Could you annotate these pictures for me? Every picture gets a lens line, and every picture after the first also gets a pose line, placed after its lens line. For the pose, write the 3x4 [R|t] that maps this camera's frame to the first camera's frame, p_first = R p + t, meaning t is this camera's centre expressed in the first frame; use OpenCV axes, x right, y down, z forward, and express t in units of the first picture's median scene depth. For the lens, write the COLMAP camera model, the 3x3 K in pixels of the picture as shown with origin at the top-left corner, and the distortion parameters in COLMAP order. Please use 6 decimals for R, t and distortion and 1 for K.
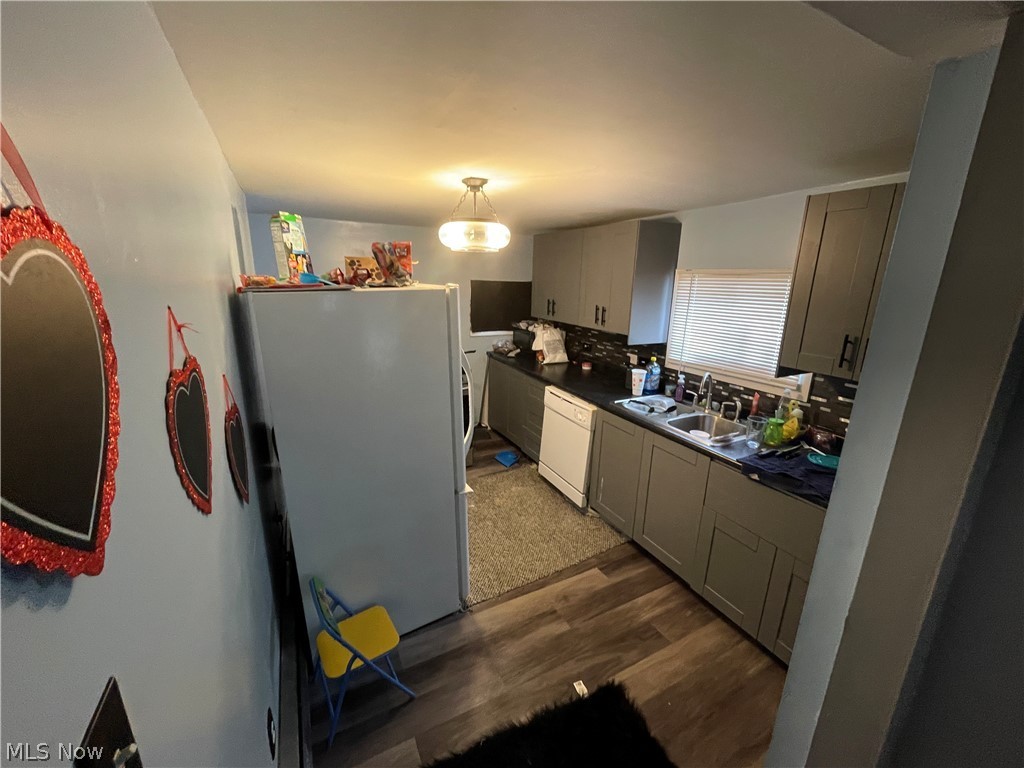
lens RADIAL K [[415.5, 0, 512.3], [0, 415.5, 385.7], [0, 0, 1]] dist [0.001274, -0.000003]
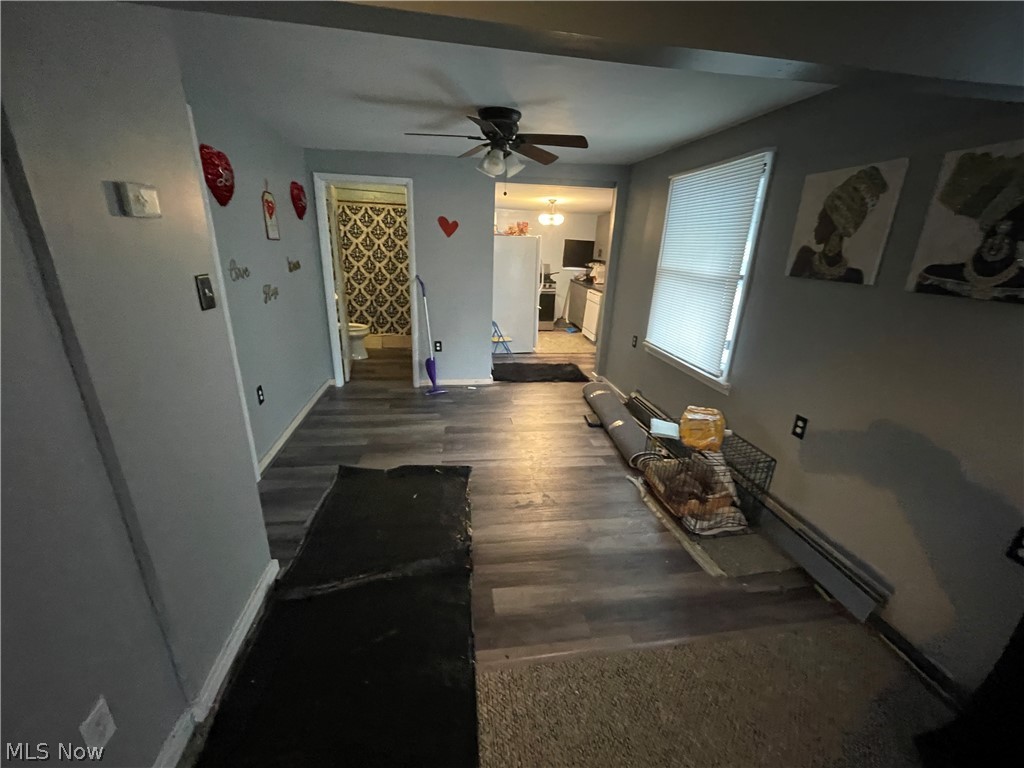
lens RADIAL K [[415.5, 0, 510.8], [0, 415.5, 386.1], [0, 0, 1]] dist [0.001274, -0.000003]
pose [[0.942627, 0.127008, -0.308745, 0.373209], [-0.108516, 0.991153, 0.076419, 0.327031], [0.315719, -0.038531, 0.948070, -1.022564]]
